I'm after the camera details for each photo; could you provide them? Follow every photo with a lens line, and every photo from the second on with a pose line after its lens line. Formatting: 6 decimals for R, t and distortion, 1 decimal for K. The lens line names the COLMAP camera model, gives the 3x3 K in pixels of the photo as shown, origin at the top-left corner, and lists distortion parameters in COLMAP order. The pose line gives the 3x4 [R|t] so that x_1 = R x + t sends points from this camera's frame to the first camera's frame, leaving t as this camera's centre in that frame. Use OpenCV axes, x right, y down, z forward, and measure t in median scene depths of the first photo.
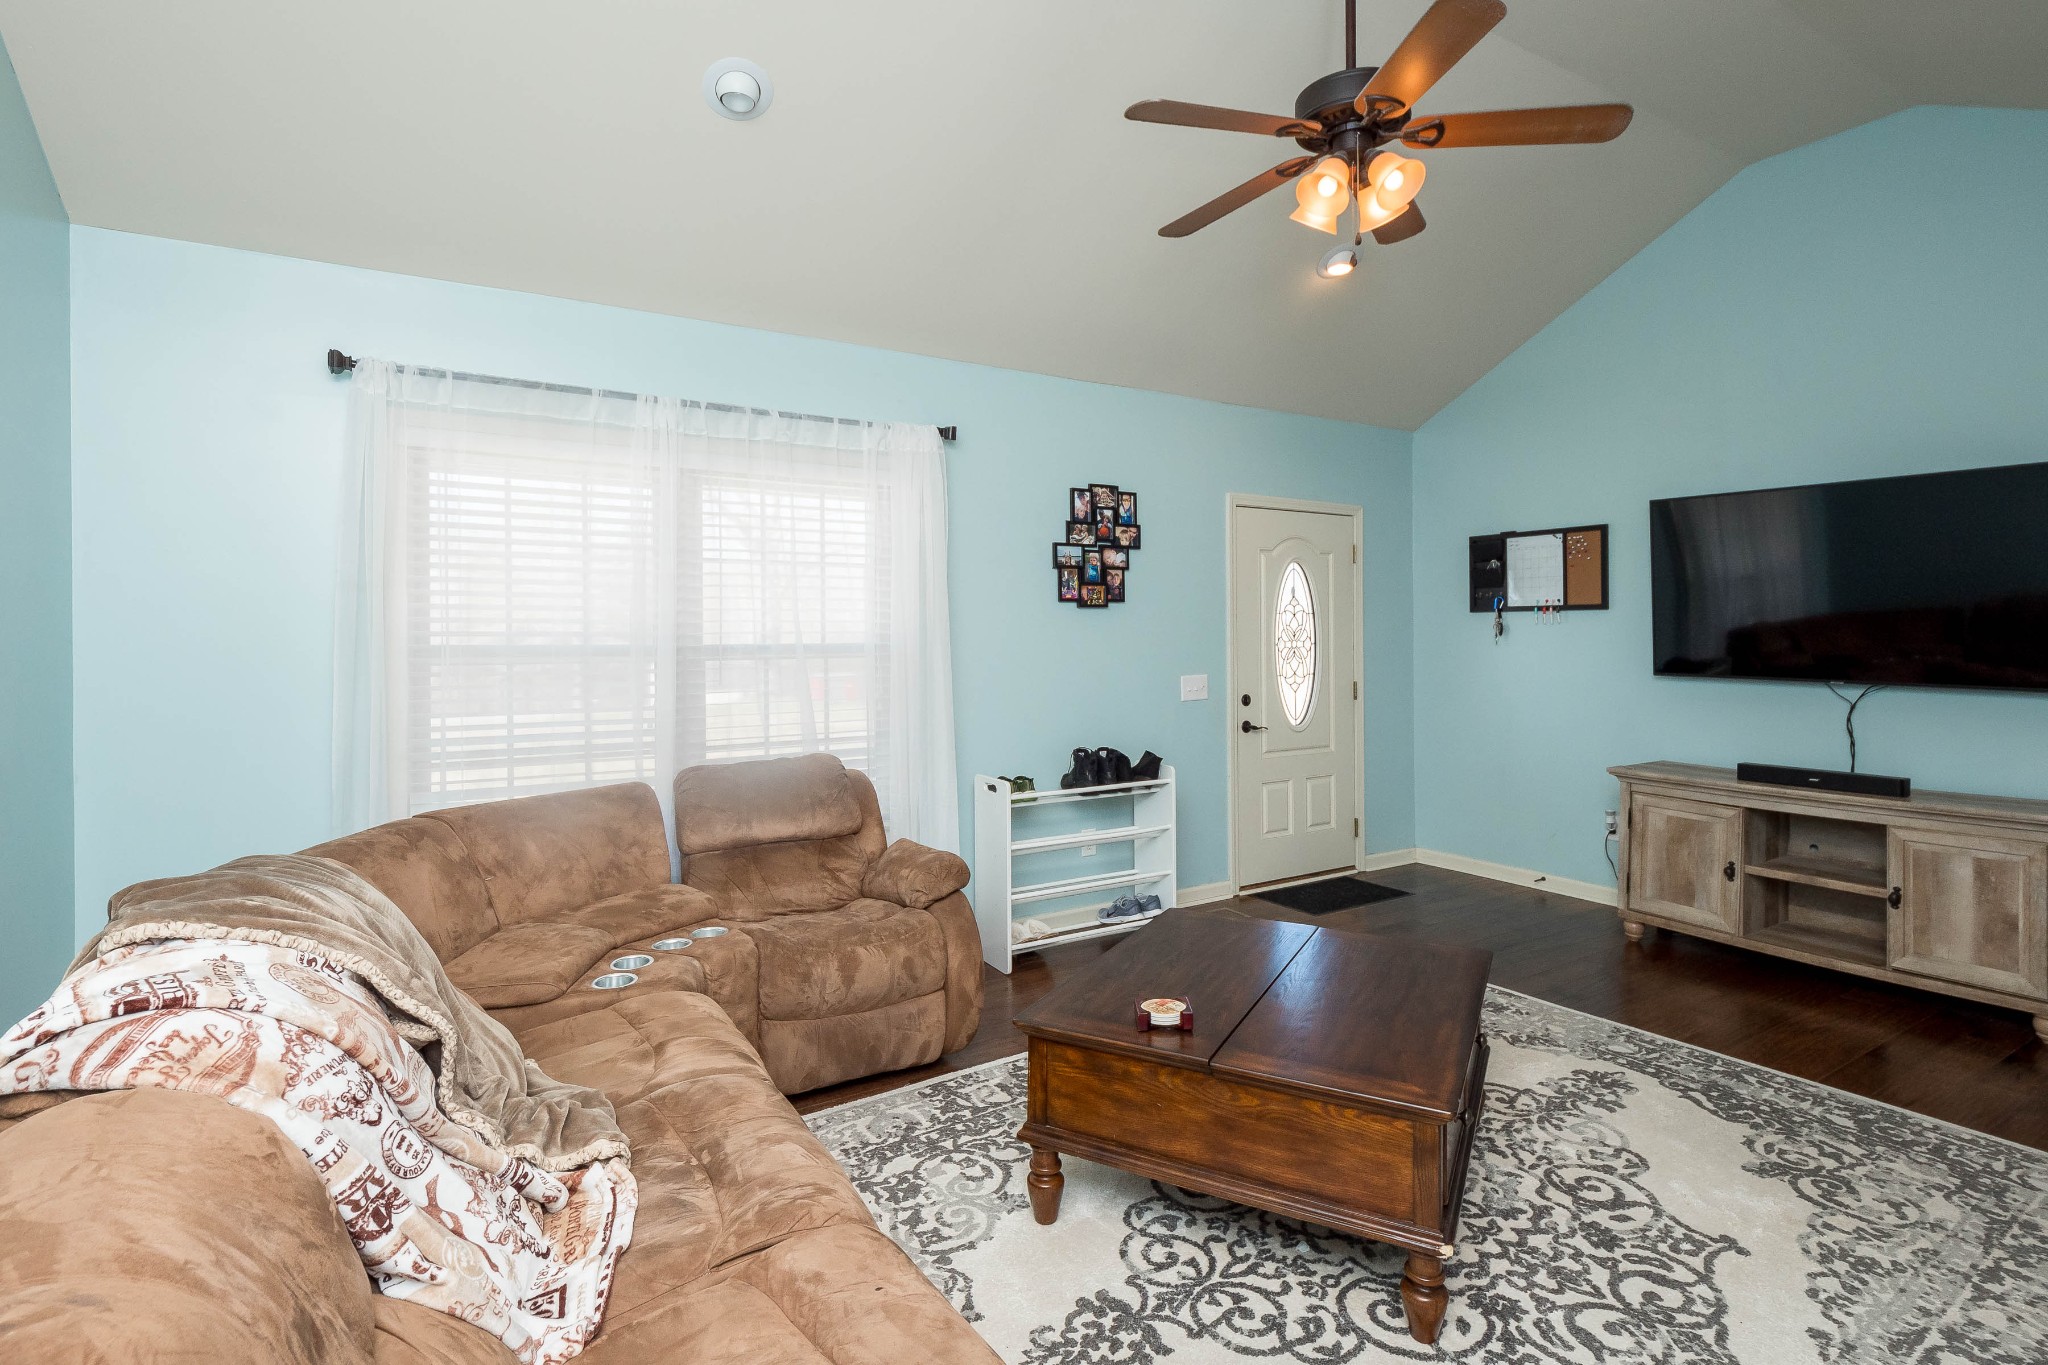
lens RADIAL K [[985.5, 0, 1032.8], [0, 985.5, 627.7], [0, 0, 1]] dist [-0.001289, -0.000781]
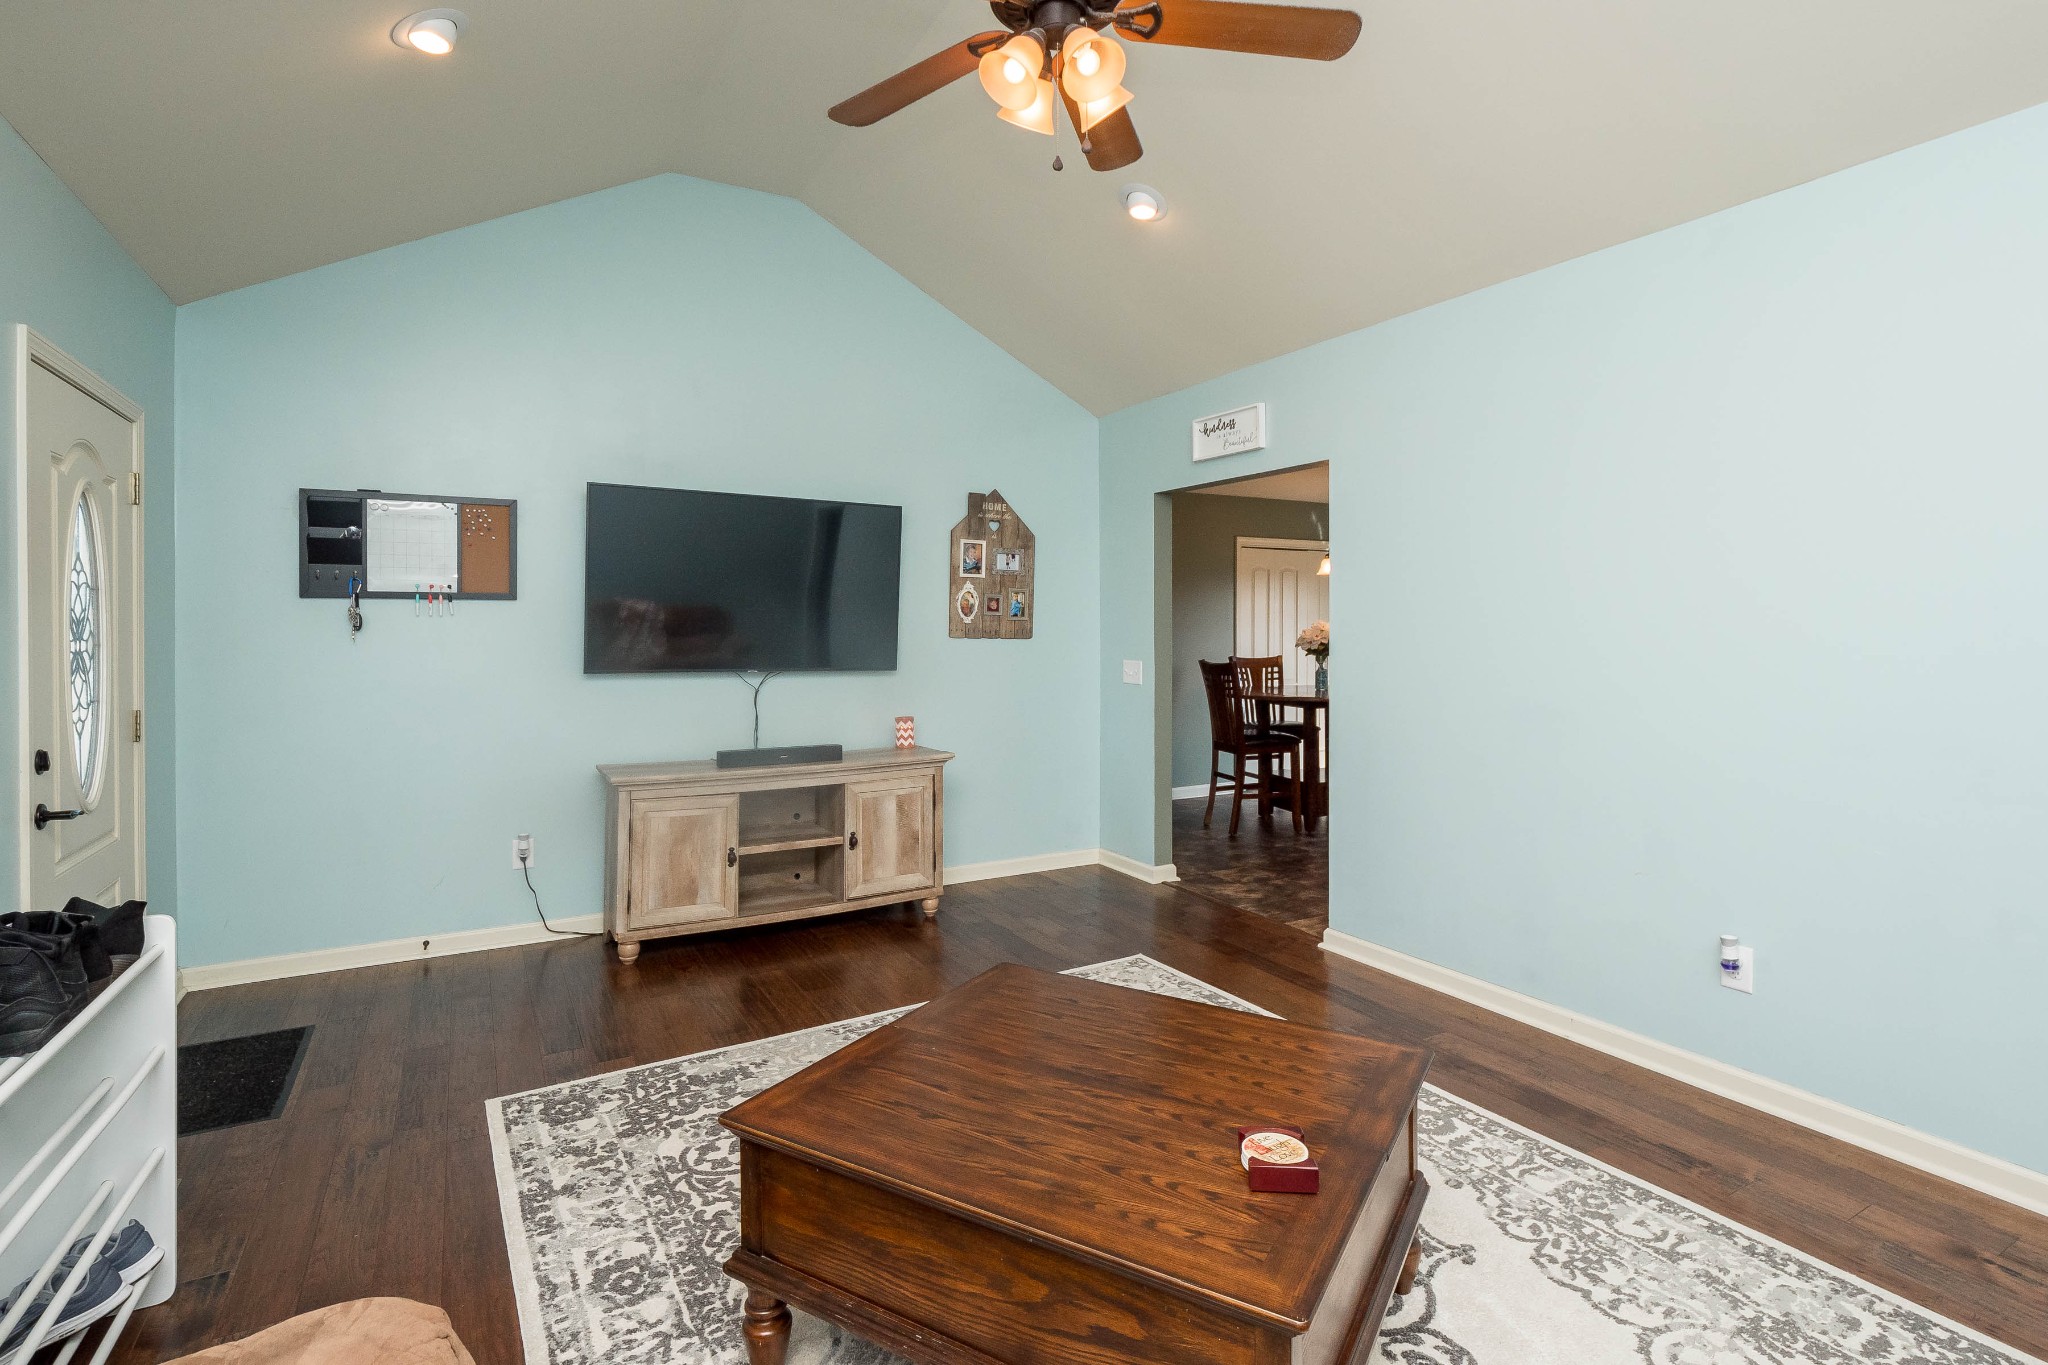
lens RADIAL K [[1003.0, 0, 1024.8], [0, 1003.0, 628.5], [0, 0, 1]] dist [-0.002787, -0.000073]
pose [[0.048859, 0.005287, 0.998792, -0.322853], [-0.001353, 0.999985, -0.005227, 0.012623], [-0.998805, -0.001096, 0.048866, 0.631635]]
